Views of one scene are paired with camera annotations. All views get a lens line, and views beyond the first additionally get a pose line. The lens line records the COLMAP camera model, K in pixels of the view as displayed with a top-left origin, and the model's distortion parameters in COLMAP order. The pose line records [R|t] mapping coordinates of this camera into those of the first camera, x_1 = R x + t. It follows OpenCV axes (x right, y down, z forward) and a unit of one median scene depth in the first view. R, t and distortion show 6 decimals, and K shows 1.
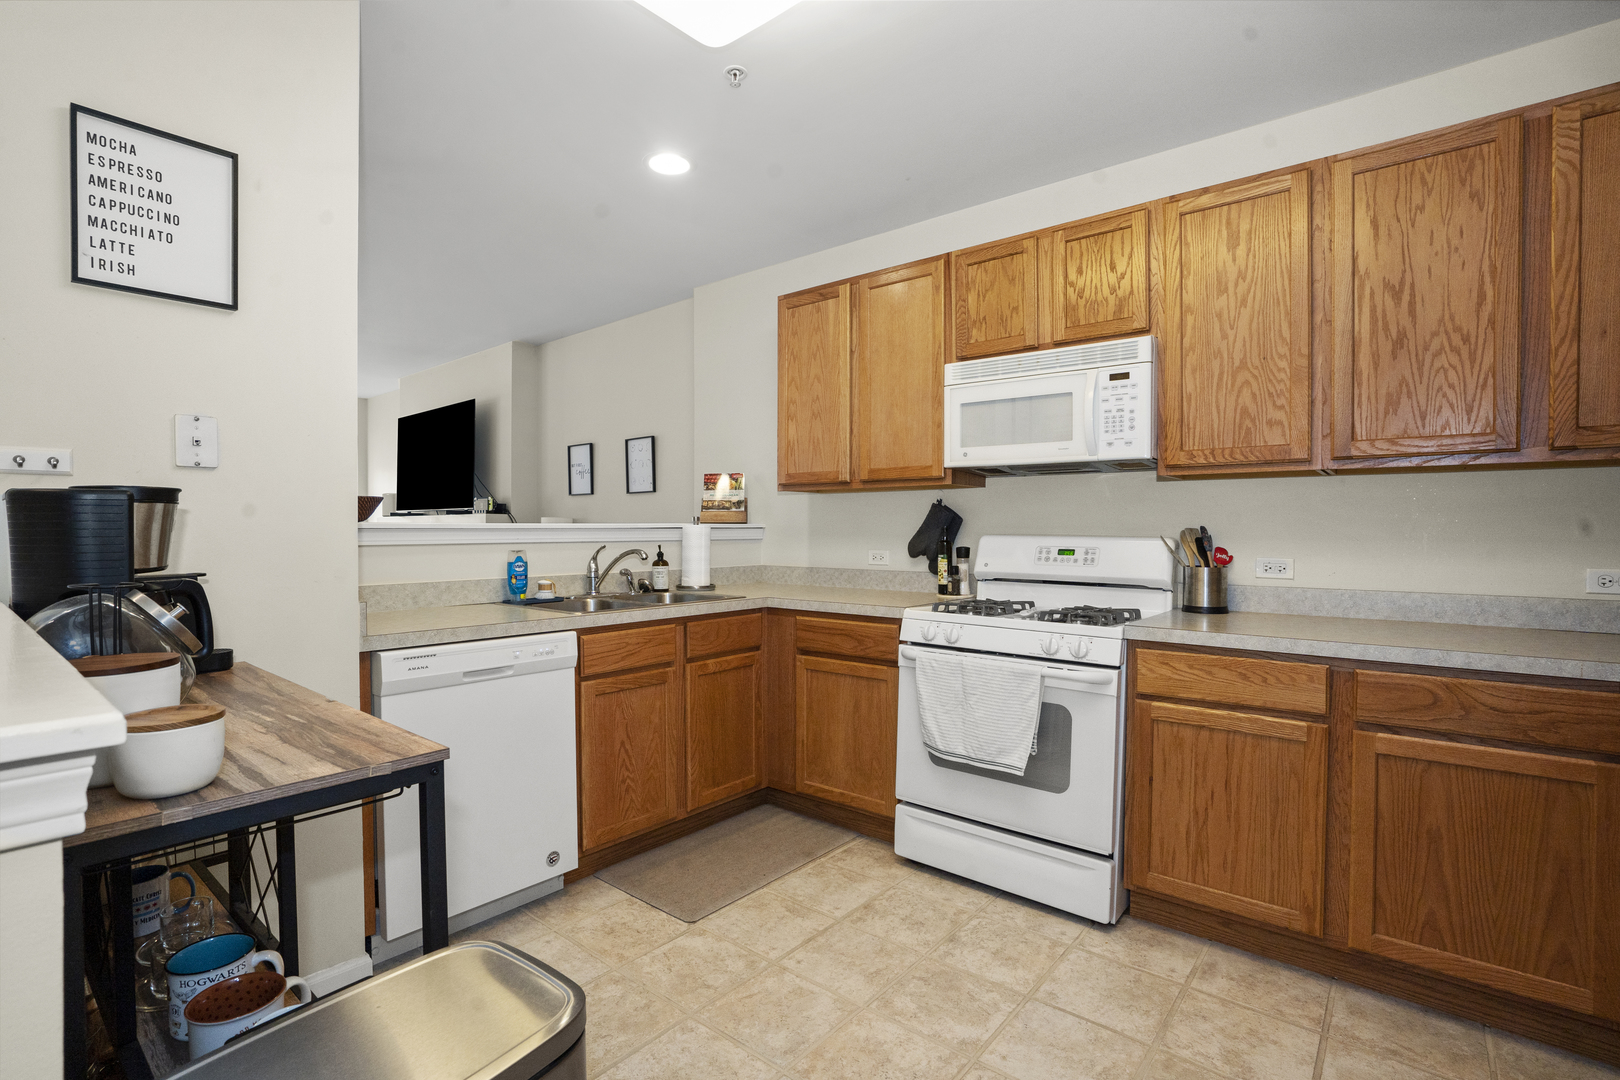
lens RADIAL K [[753.5, 0, 815.6], [0, 753.5, 542.3], [0, 0, 1]] dist [-0.035474, 0.009172]
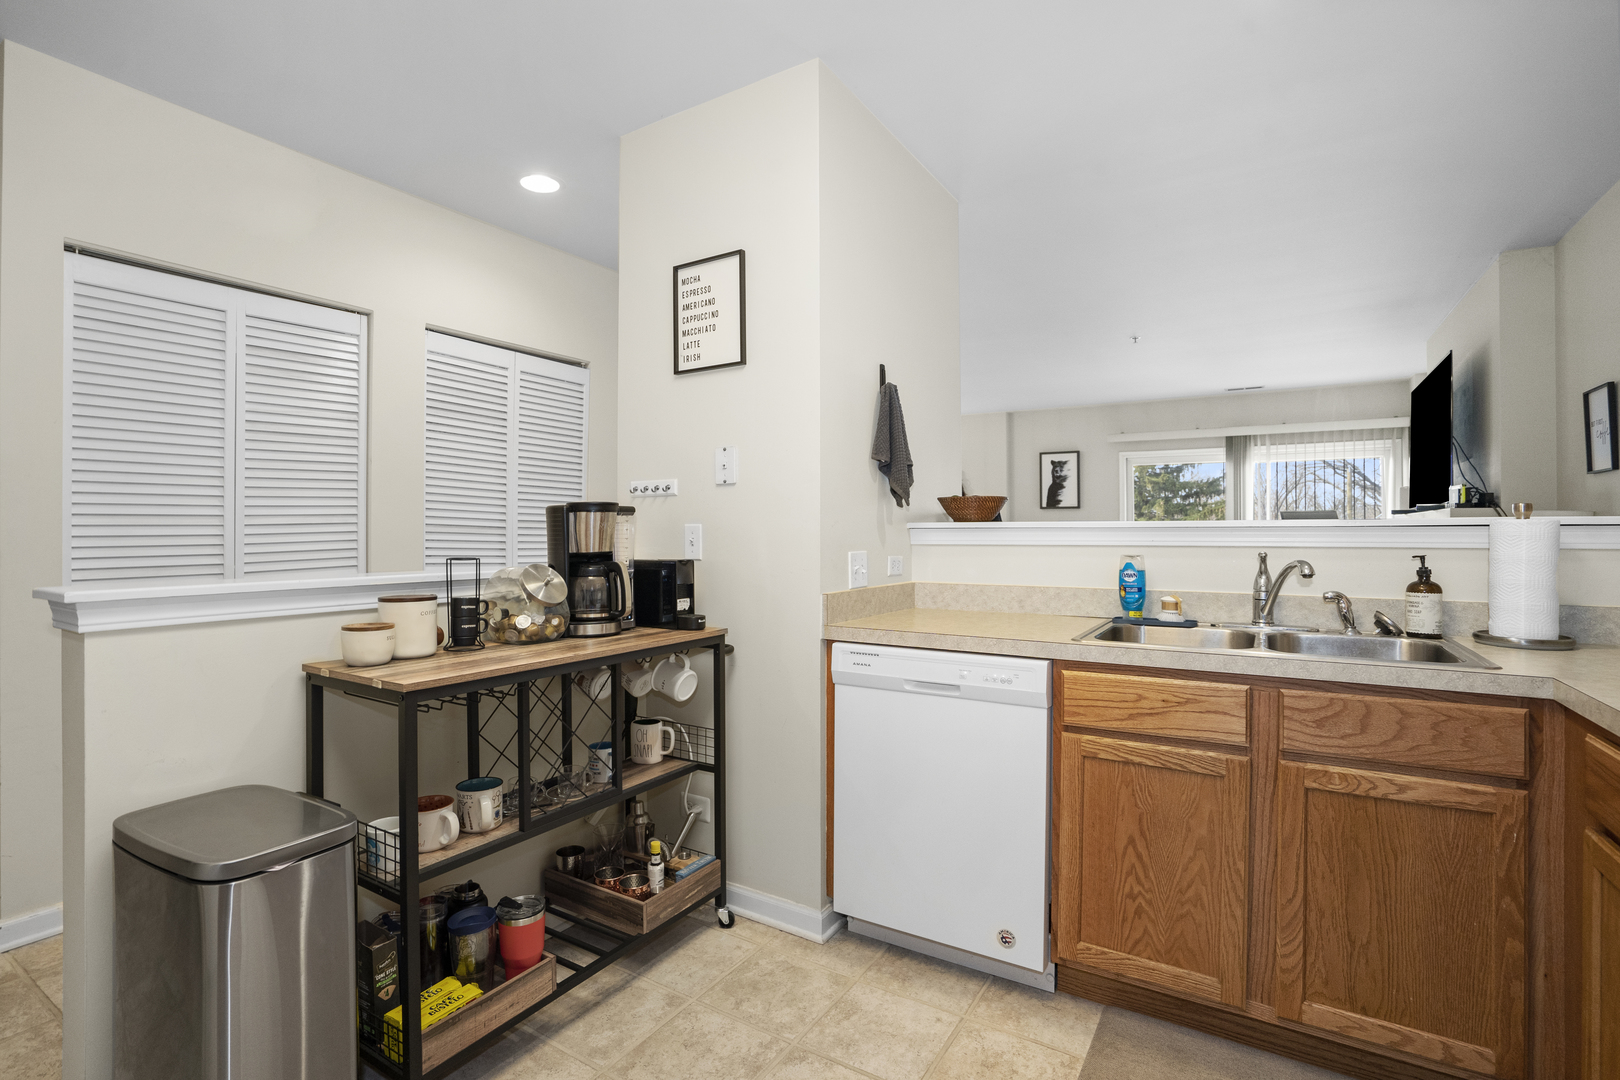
lens RADIAL K [[753.5, 0, 816.9], [0, 753.5, 525.2], [0, 0, 1]] dist [-0.035474, 0.009172]
pose [[0.143690, -0.009538, -0.989577, 0.404156], [-0.017970, 0.999764, -0.012245, -0.006855], [0.989460, 0.019542, 0.143485, 0.656807]]
